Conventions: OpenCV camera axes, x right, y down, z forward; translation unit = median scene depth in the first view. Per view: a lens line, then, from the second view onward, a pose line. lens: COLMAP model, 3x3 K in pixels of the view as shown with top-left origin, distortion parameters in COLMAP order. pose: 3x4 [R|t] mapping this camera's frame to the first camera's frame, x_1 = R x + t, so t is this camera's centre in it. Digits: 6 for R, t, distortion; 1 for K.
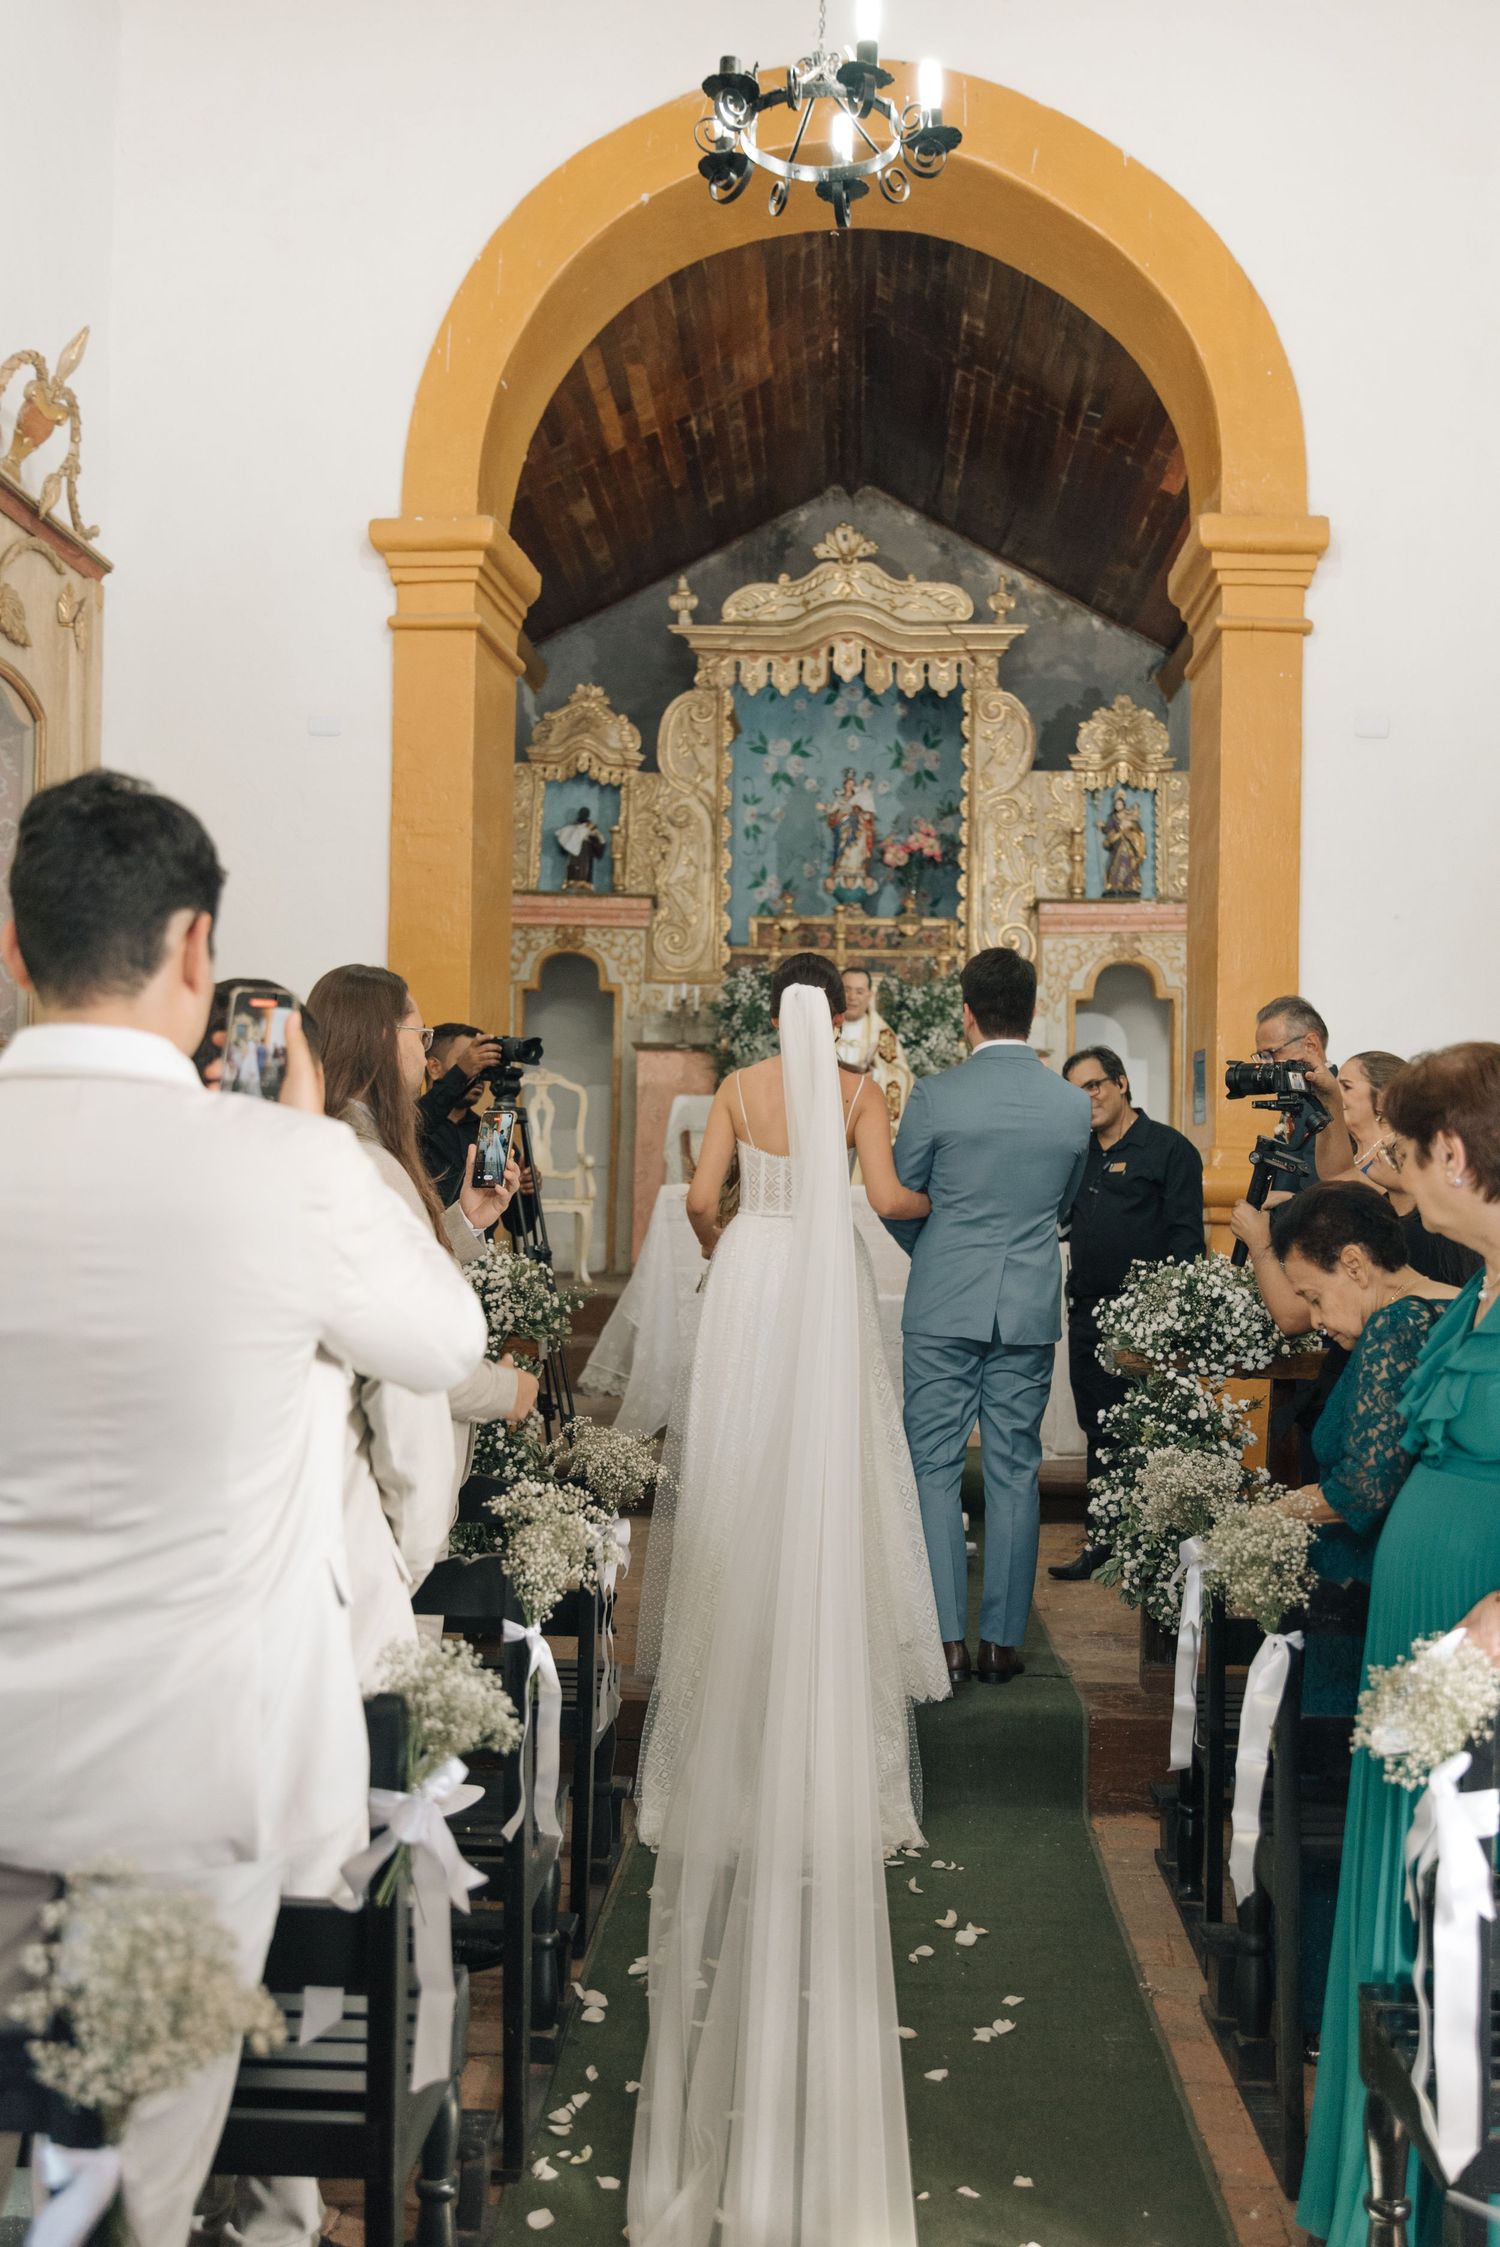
lens RADIAL K [[2181.7, 0, 750.0], [0, 2181.7, 1123.5], [0, 0, 1]] dist [0.010090, 0.006212]
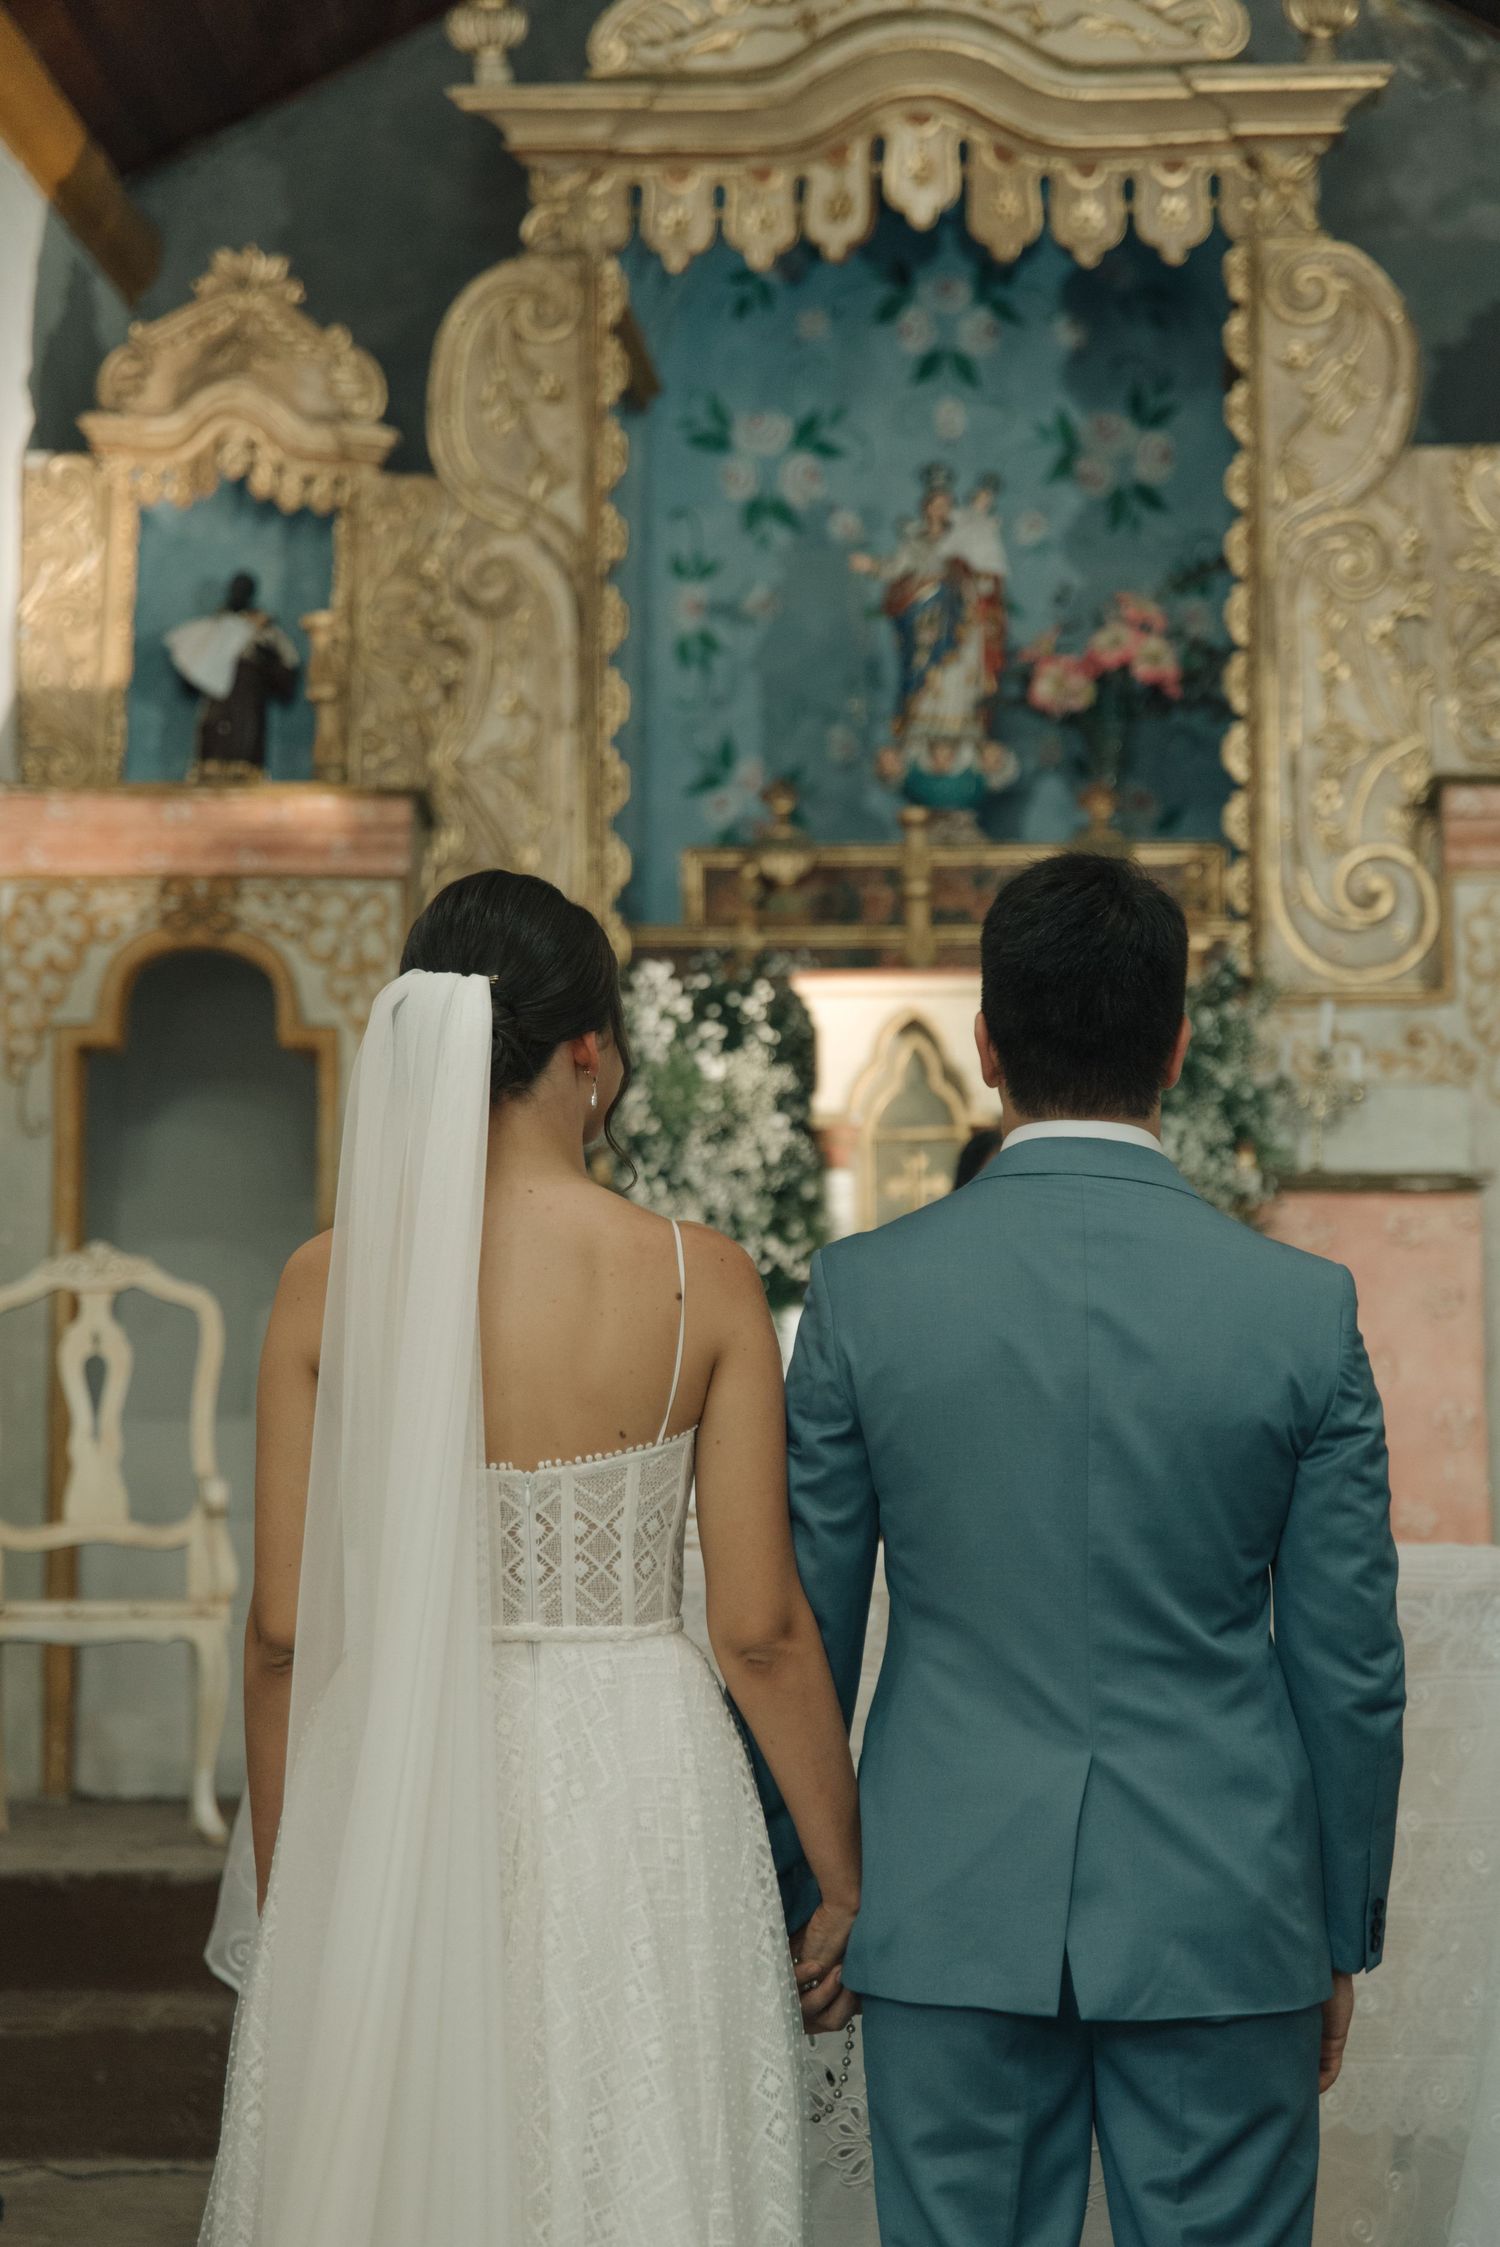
lens RADIAL K [[4459.7, 0, 793.1], [0, 4459.7, 1188.5], [0, 0, 1]] dist [0.032171, -0.175211]
pose [[0.999804, -0.019171, -0.004891, 0.022492], [0.018867, 0.998255, -0.055954, 0.008416], [0.005955, 0.055851, 0.998421, 0.229613]]
